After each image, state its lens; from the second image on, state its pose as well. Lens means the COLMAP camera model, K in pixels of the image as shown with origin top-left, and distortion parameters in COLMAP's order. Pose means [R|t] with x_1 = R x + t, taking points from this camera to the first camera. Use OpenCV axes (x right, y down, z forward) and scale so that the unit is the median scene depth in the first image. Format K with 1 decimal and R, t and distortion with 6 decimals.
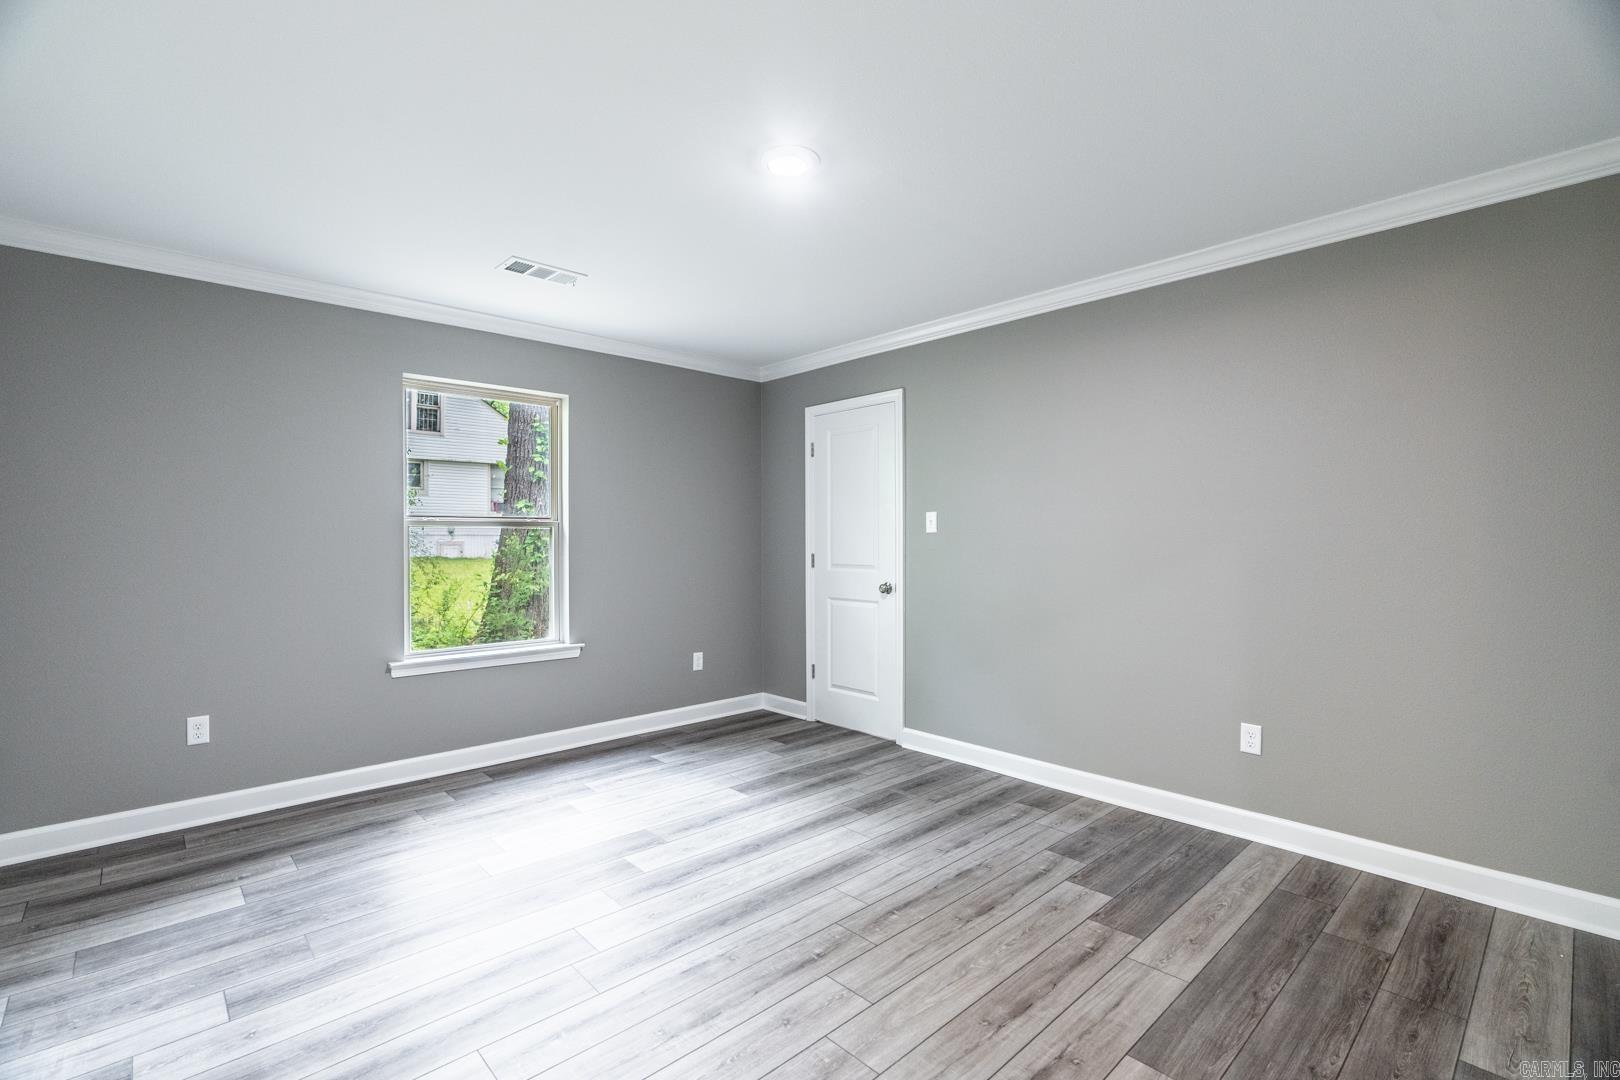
lens RADIAL K [[733.6, 0, 812.4], [0, 733.6, 541.0], [0, 0, 1]] dist [-0.002174, 0.000390]
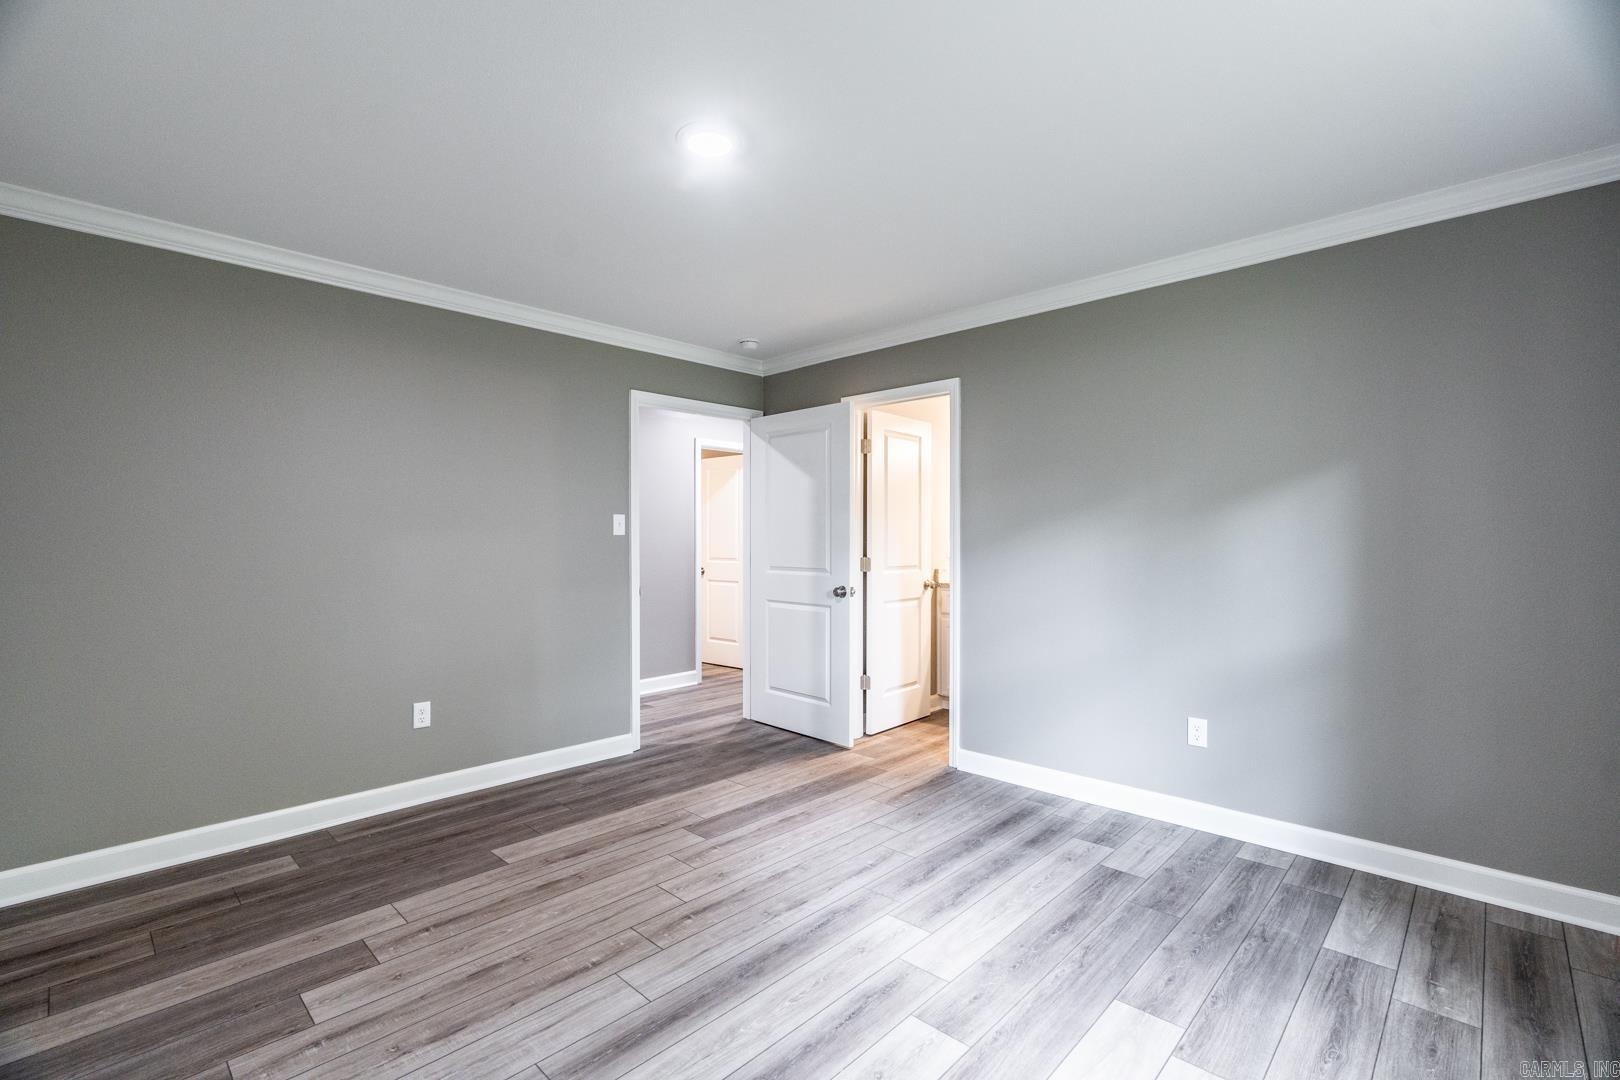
lens RADIAL K [[733.6, 0, 812.4], [0, 733.6, 541.0], [0, 0, 1]] dist [-0.002174, 0.000390]
pose [[-0.998537, 0.005312, -0.053813, -0.116195], [0.005065, 0.999976, 0.004720, -0.007336], [0.053836, 0.004441, -0.998540, 2.020863]]
